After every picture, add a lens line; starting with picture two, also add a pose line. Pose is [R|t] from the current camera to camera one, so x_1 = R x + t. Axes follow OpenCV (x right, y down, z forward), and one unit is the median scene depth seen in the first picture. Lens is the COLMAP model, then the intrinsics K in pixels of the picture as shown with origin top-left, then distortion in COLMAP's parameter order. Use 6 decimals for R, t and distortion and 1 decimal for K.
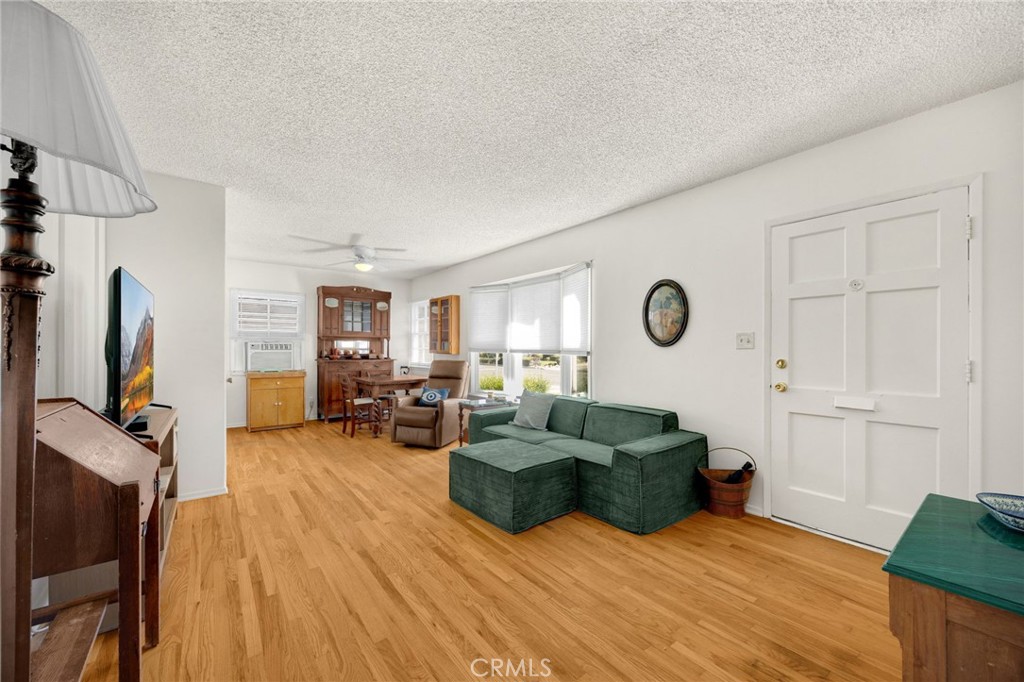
lens RADIAL K [[398.0, 0, 518.2], [0, 398.0, 351.5], [0, 0, 1]] dist [-0.001969, 0.001151]
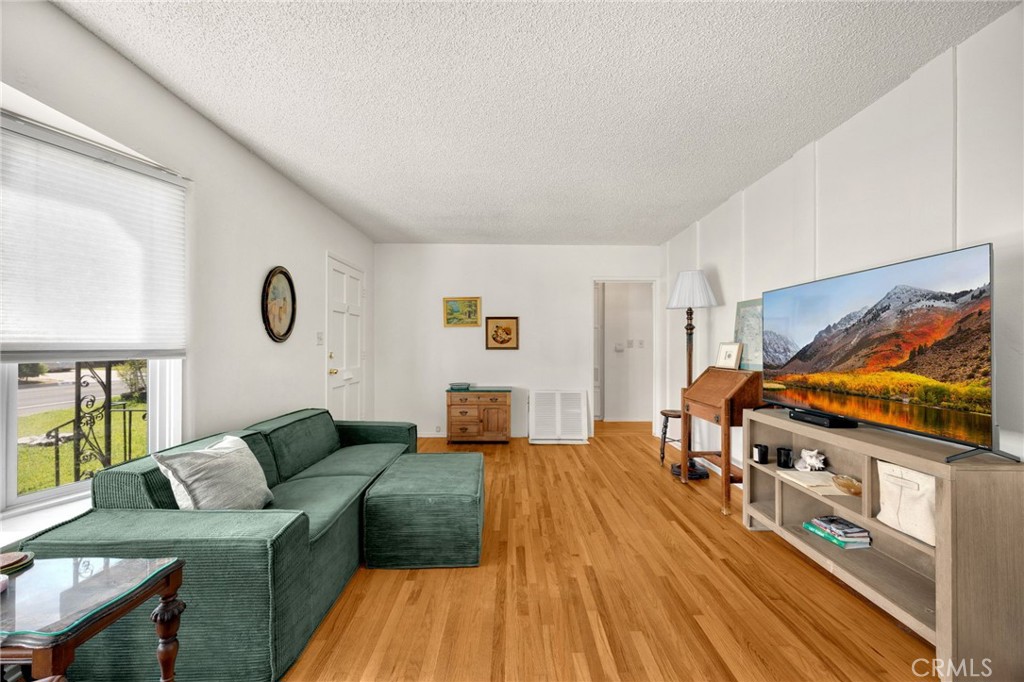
lens RADIAL K [[398.0, 0, 514.3], [0, 398.0, 343.3], [0, 0, 1]] dist [-0.001969, 0.001151]
pose [[-0.791991, 0.000558, 0.610532, -0.532682], [0.001505, 0.999998, 0.001039, -0.009152], [-0.610530, 0.001742, -0.791991, 1.258994]]
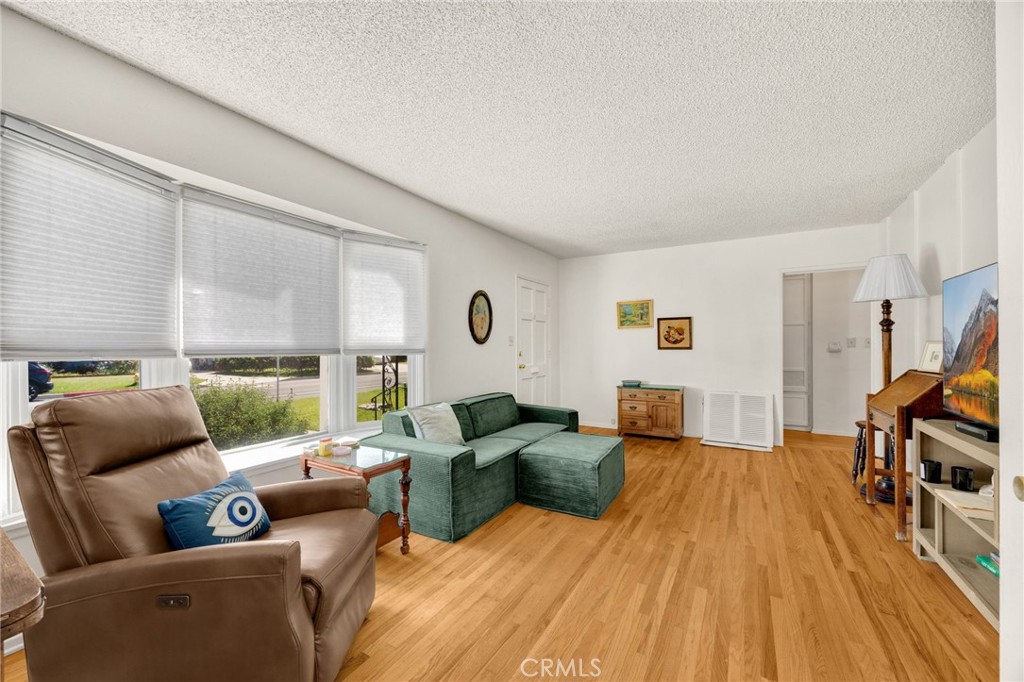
lens RADIAL K [[398.0, 0, 511.5], [0, 398.0, 344.8], [0, 0, 1]] dist [-0.001969, 0.001151]
pose [[-0.364068, 0.002043, 0.931370, -0.763653], [0.008668, 0.999962, 0.001195, -0.009988], [-0.931332, 0.008508, -0.364072, 1.246874]]
